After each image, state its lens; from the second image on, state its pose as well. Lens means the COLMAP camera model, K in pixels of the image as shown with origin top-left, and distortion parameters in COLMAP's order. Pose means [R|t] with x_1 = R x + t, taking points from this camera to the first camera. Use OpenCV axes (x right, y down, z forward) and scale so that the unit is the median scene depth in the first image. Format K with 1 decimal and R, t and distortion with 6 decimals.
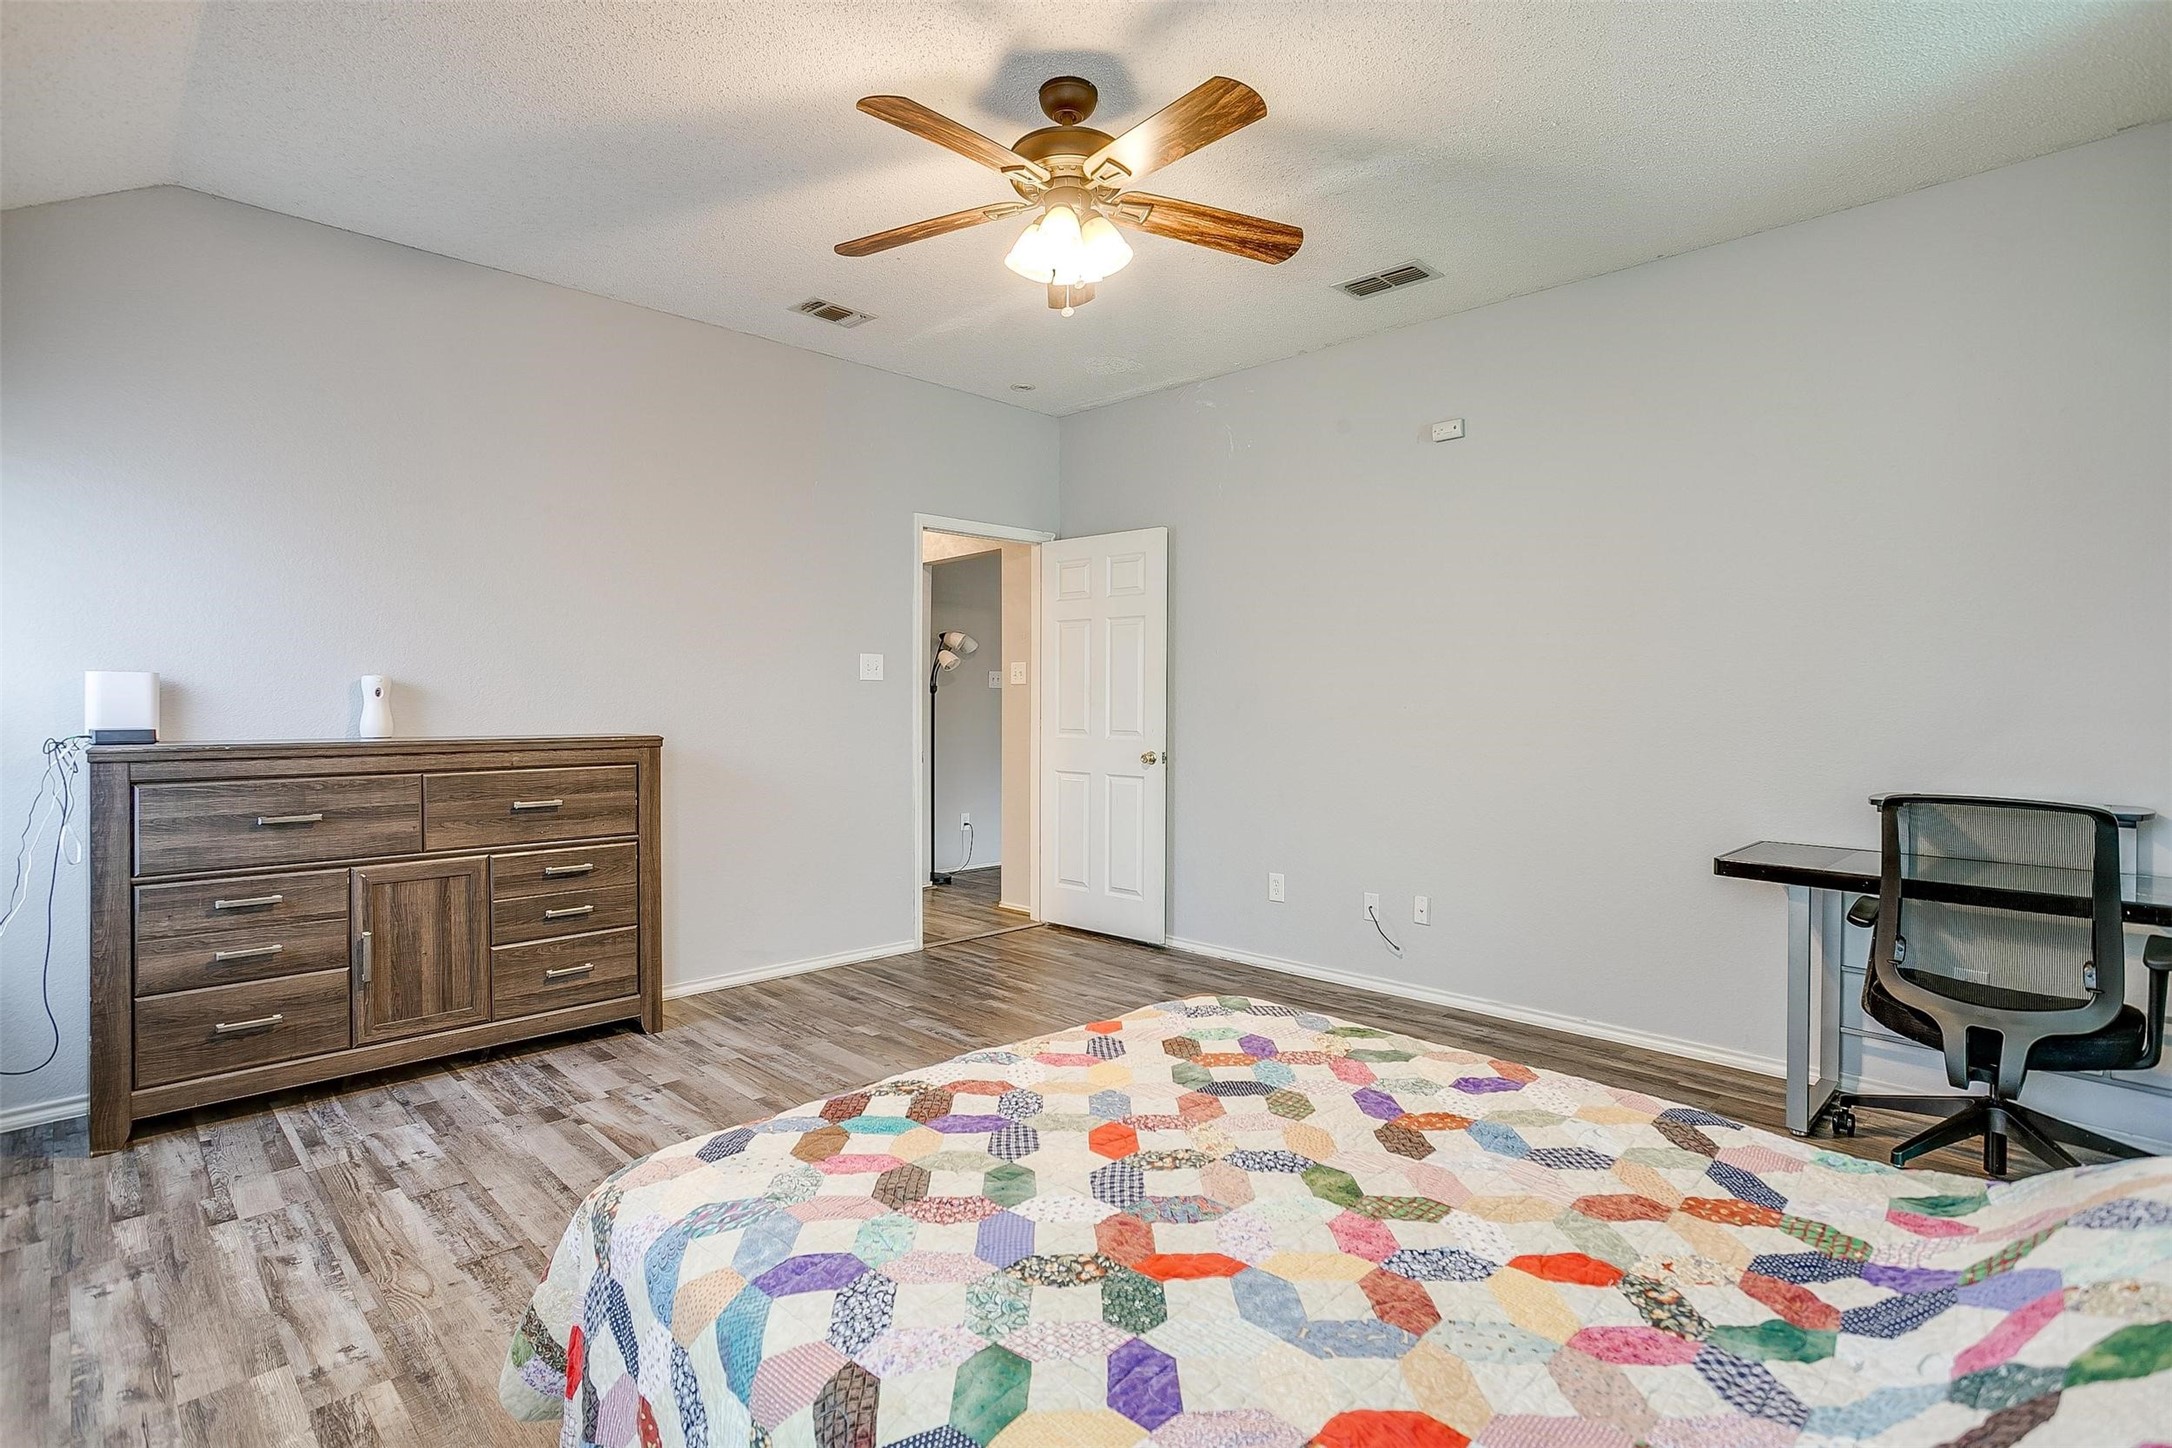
lens RADIAL K [[1056.0, 0, 1074.0], [0, 1056.0, 711.6], [0, 0, 1]] dist [-0.052878, 0.027401]
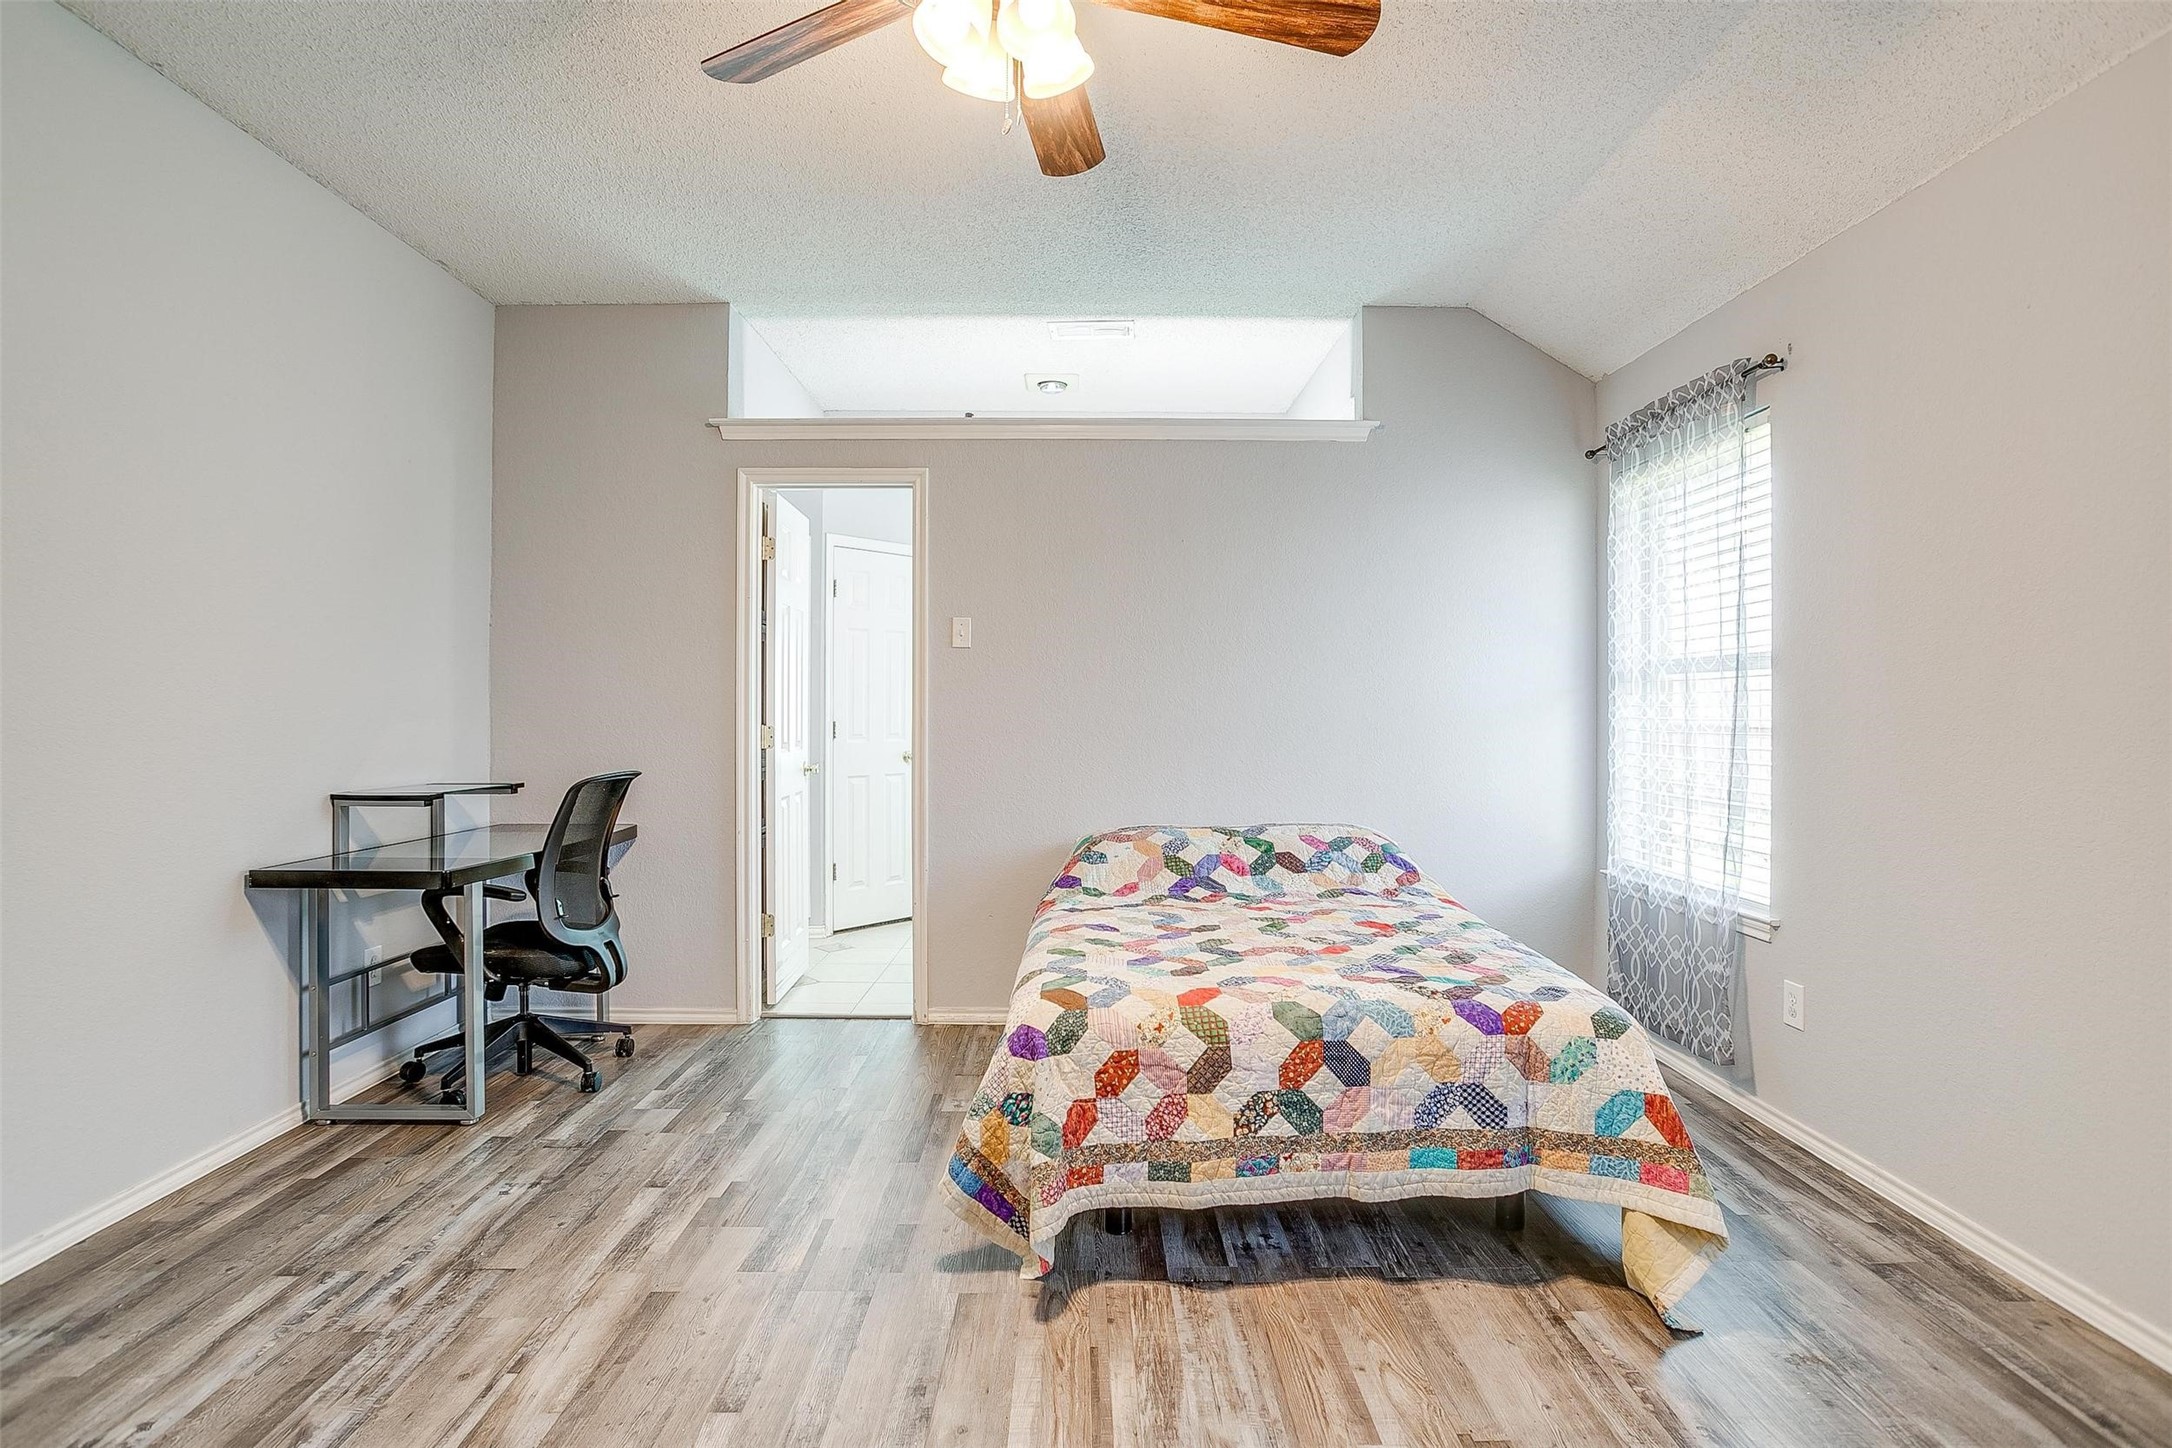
lens RADIAL K [[1056.0, 0, 1106.0], [0, 1056.0, 705.4], [0, 0, 1]] dist [-0.052878, 0.027401]
pose [[-0.728543, -0.003009, 0.684994, -0.425613], [0.001828, 0.999978, 0.006336, -0.011502], [-0.684998, 0.005868, -0.728521, 1.203451]]
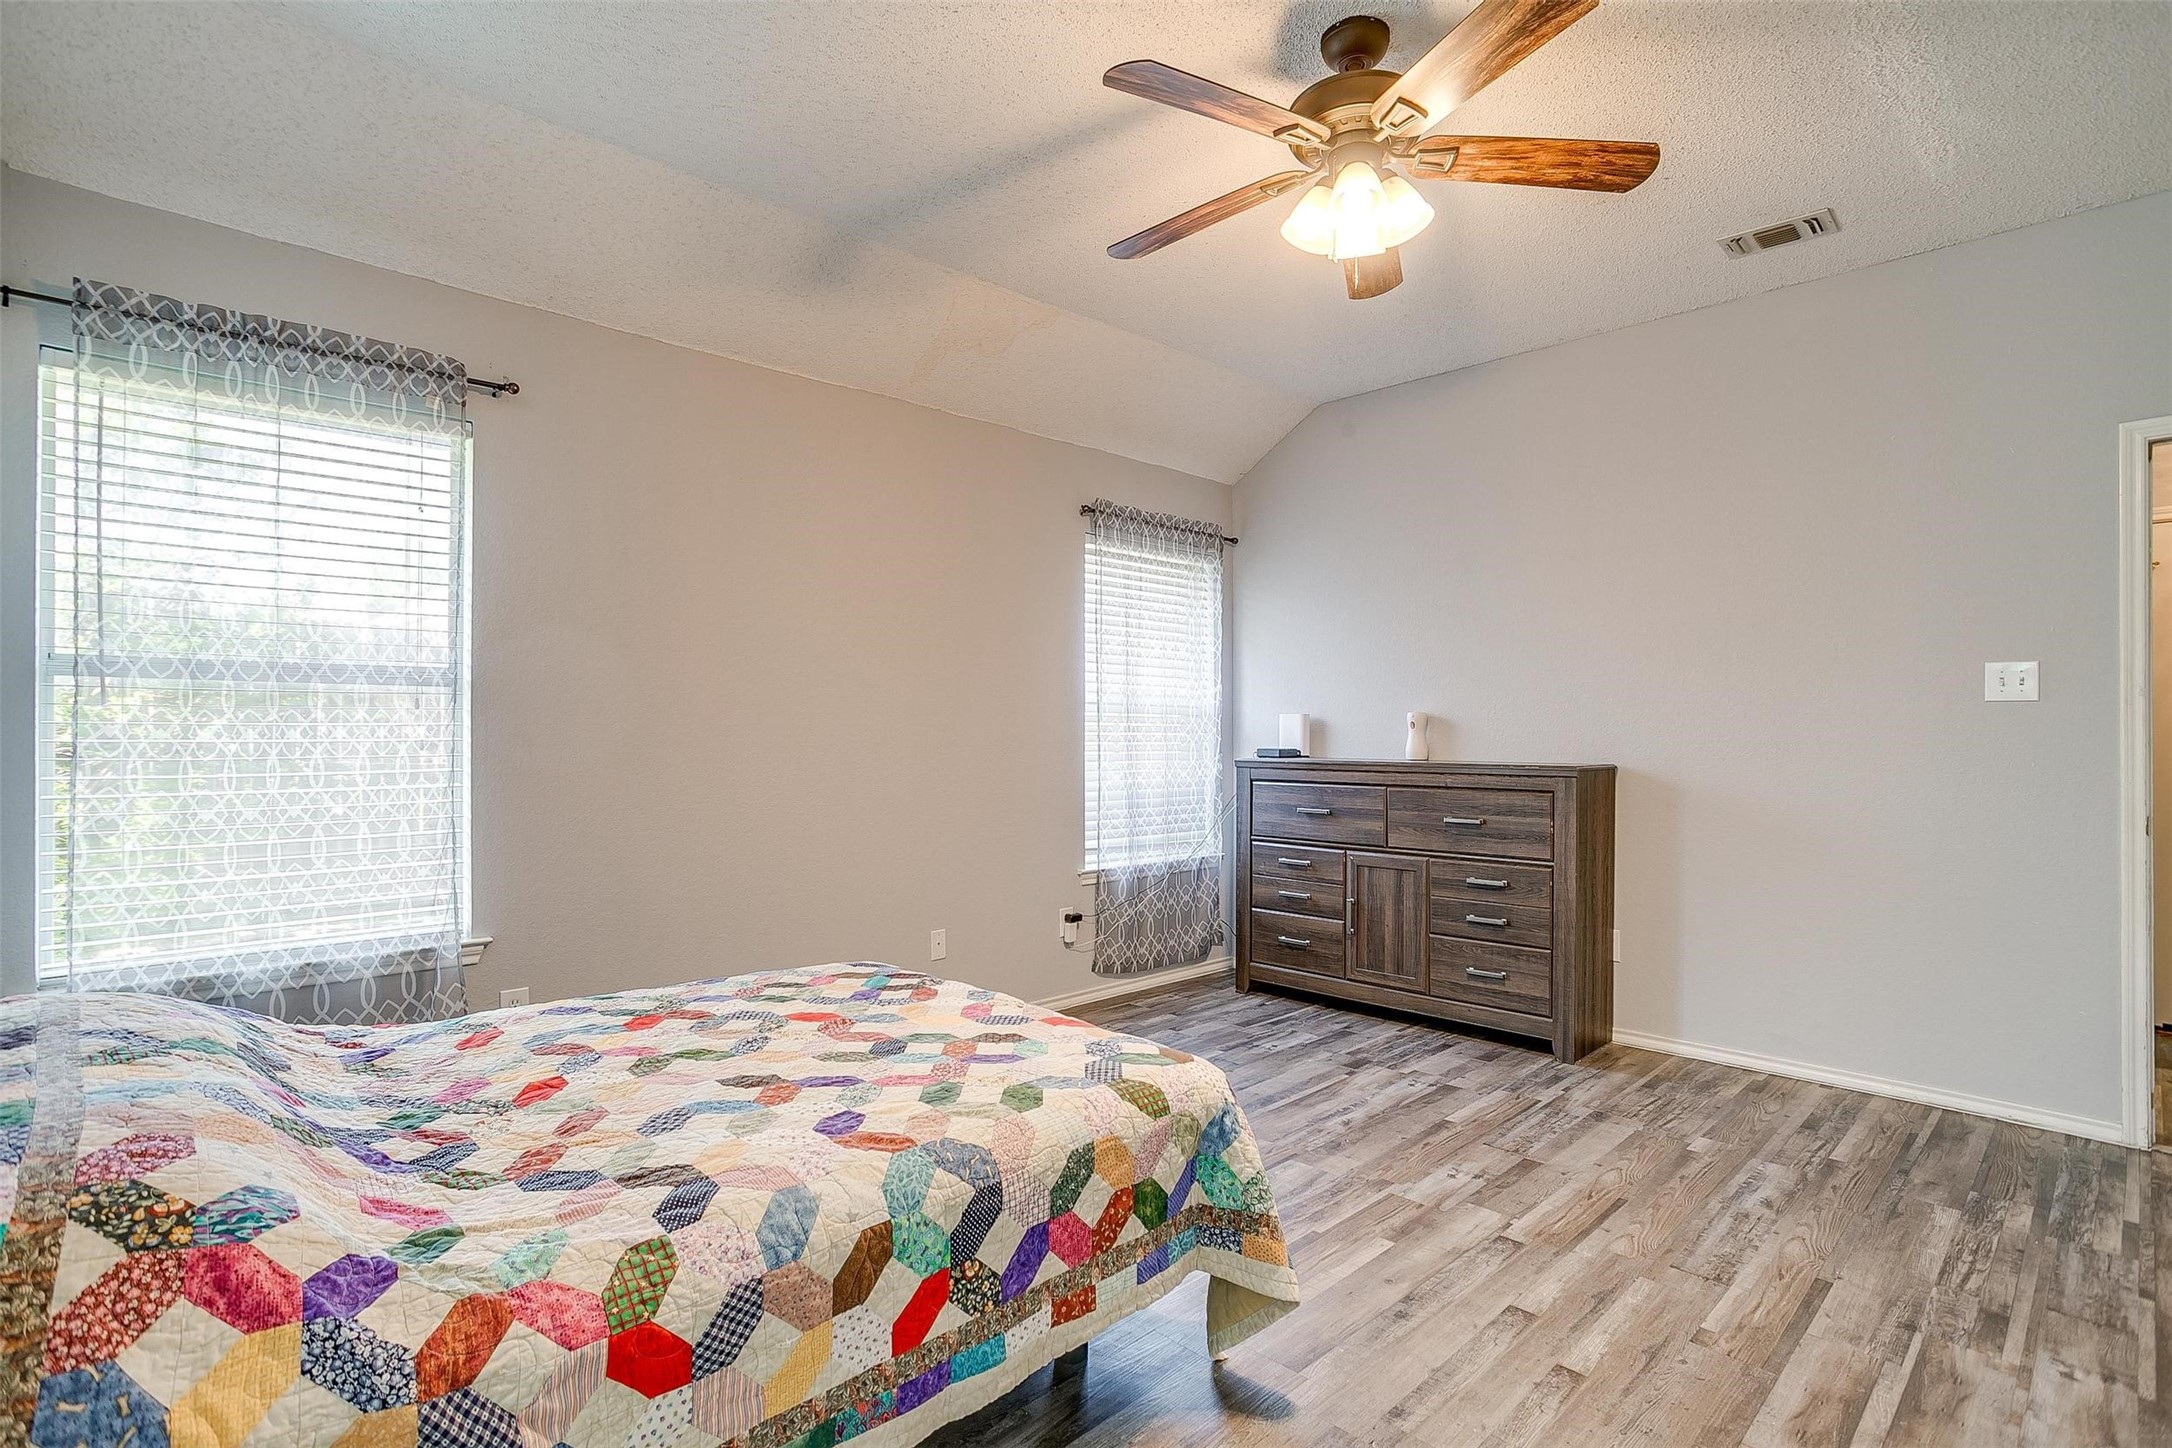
lens RADIAL K [[1056.0, 0, 1077.3], [0, 1056.0, 726.5], [0, 0, 1]] dist [-0.052878, 0.027401]
pose [[-0.016364, -0.007616, -0.999837, 0.724708], [-0.010815, 0.999914, -0.007440, -0.002129], [0.999808, 0.010691, -0.016445, 0.653413]]
